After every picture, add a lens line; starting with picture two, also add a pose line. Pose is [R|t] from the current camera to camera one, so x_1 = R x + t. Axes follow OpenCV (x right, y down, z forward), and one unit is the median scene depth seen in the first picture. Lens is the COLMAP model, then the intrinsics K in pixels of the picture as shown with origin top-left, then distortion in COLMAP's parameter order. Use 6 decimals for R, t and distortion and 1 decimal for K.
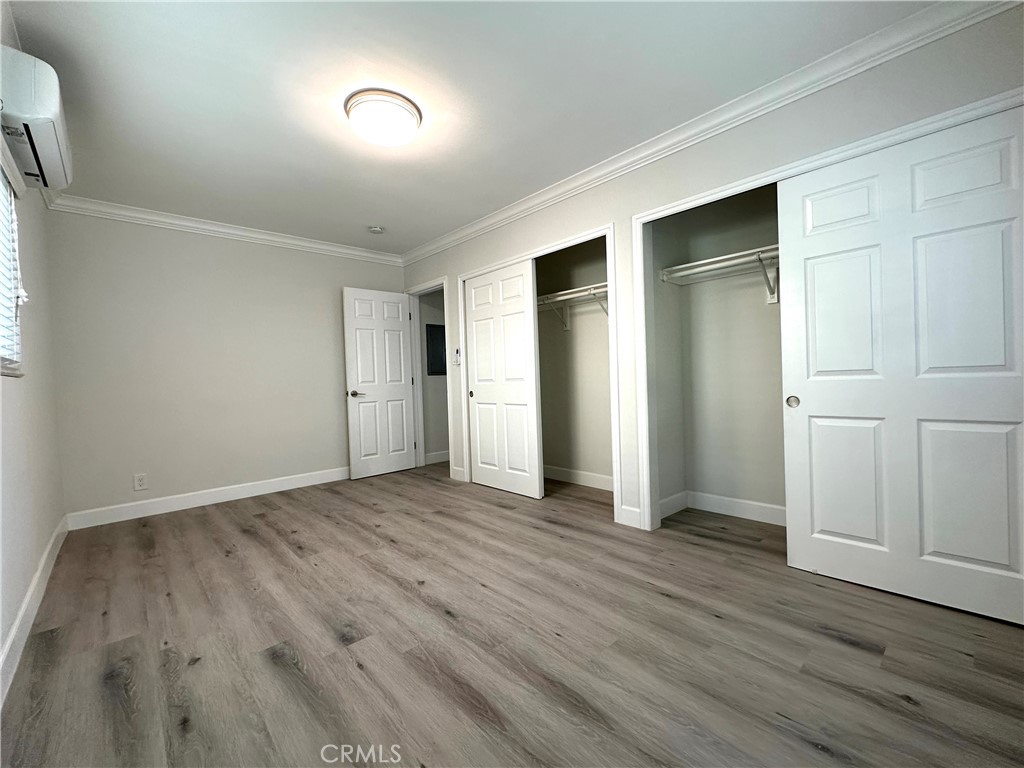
lens RADIAL K [[430.4, 0, 512.7], [0, 430.4, 385.9], [0, 0, 1]] dist [-0.002404, -0.000002]
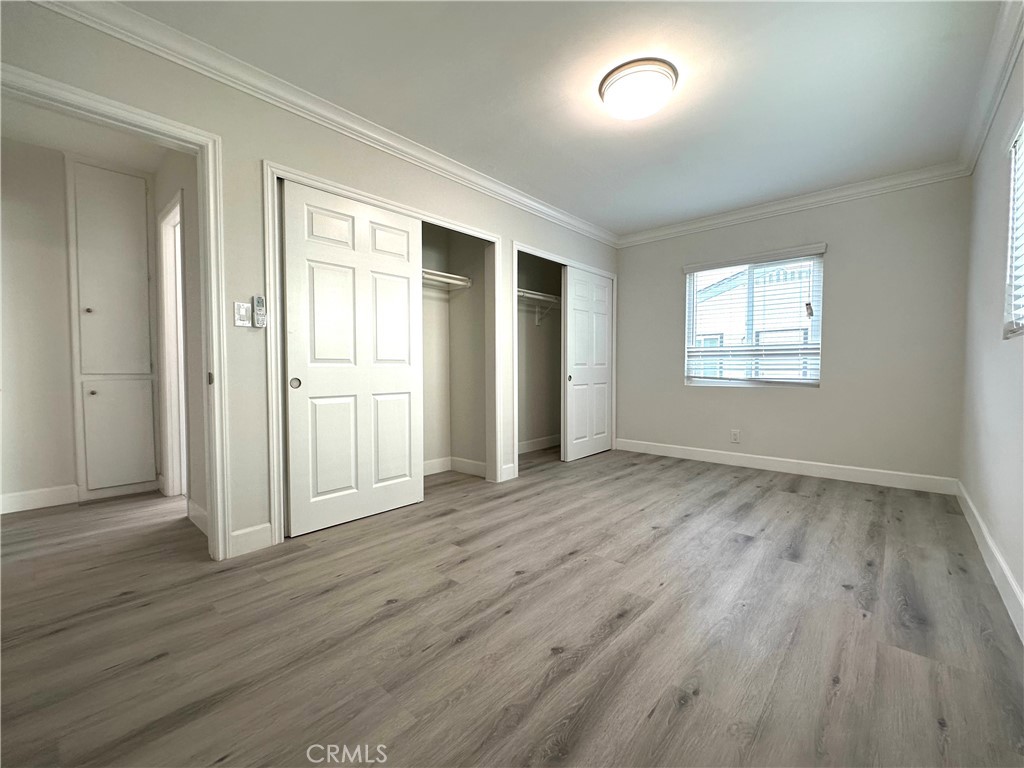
lens RADIAL K [[430.4, 0, 511.1], [0, 430.4, 382.1], [0, 0, 1]] dist [-0.002404, -0.000002]
pose [[-0.091025, -0.001983, 0.995847, -1.119611], [0.021050, 0.999771, 0.003915, 0.034920], [-0.995626, 0.021319, -0.090963, 1.233013]]
